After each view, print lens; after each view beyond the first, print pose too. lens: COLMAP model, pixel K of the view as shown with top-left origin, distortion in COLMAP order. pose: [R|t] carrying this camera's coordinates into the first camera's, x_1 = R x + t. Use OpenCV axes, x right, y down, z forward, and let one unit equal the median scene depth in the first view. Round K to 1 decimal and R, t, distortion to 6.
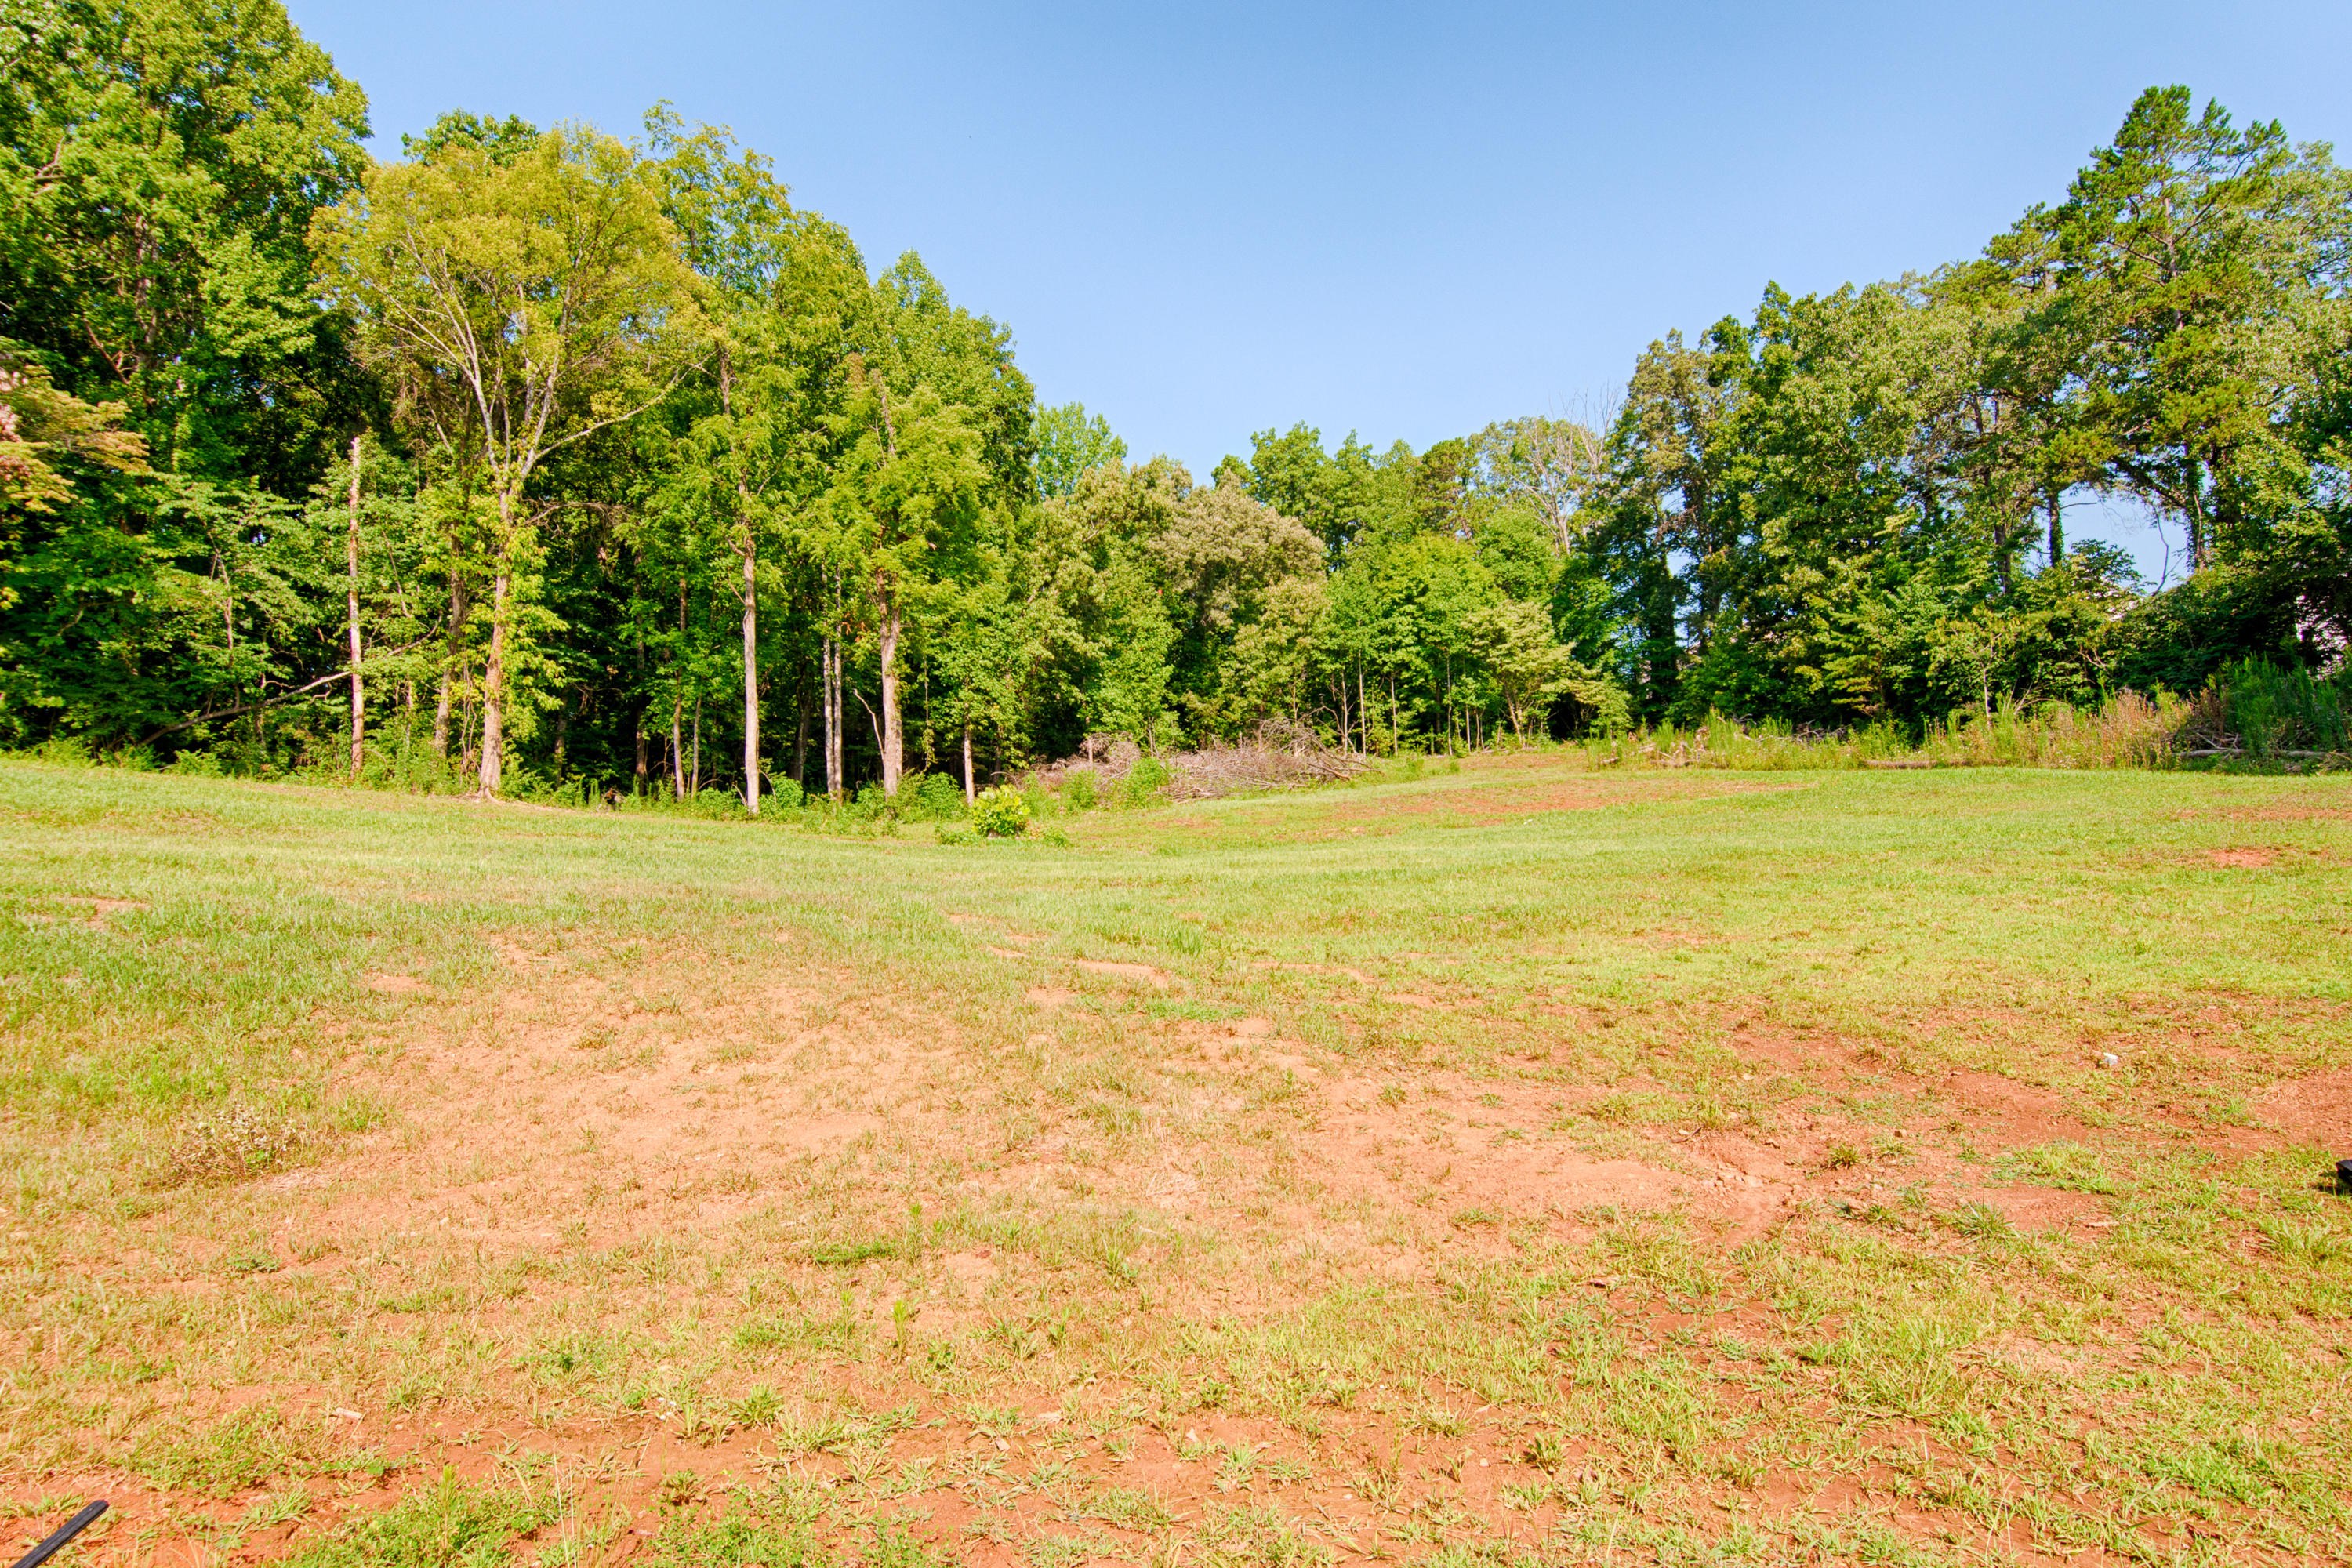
lens RADIAL K [[1410.2, 0, 1159.2], [0, 1410.2, 781.9], [0, 0, 1]] dist [0.050037, -0.011024]
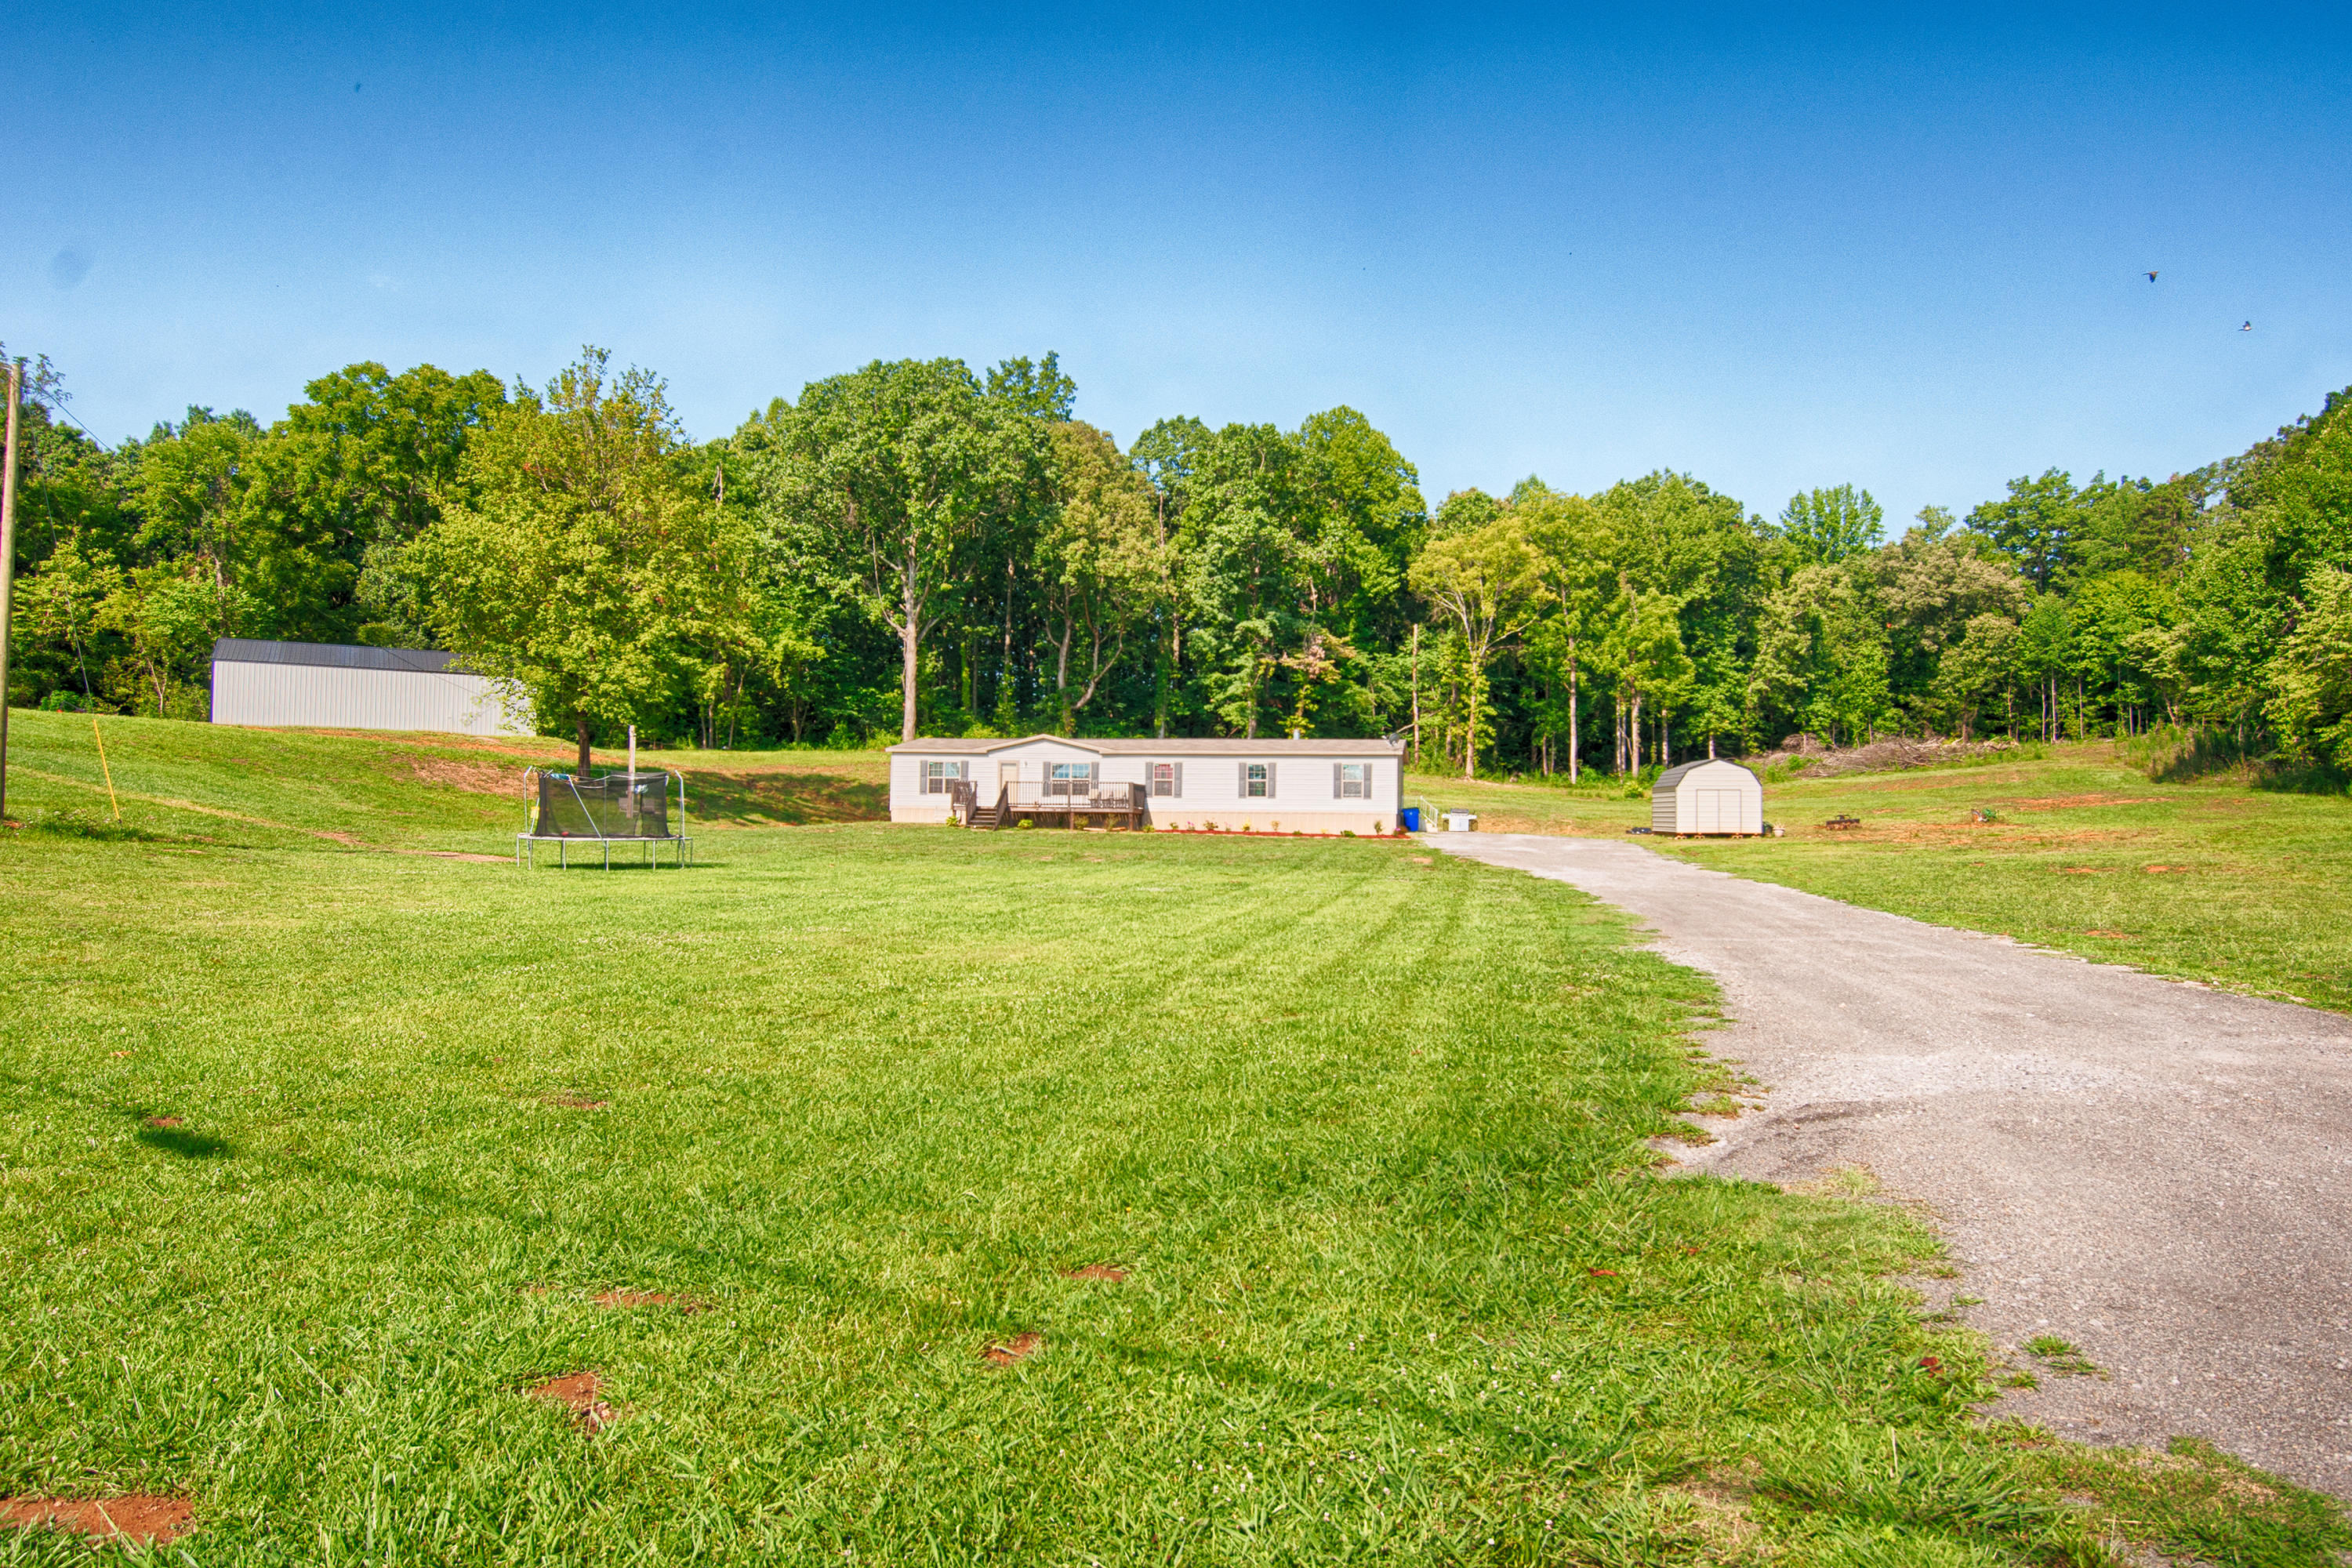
lens RADIAL K [[1568.2, 0, 1165.5], [0, 1568.2, 787.8], [0, 0, 1]] dist [0.041229, -0.001710]
pose [[0.819789, 0.011186, -0.572556, 0.436569], [0.011302, 0.999298, 0.035706, -0.049056], [0.572554, -0.035743, 0.819088, -1.013836]]
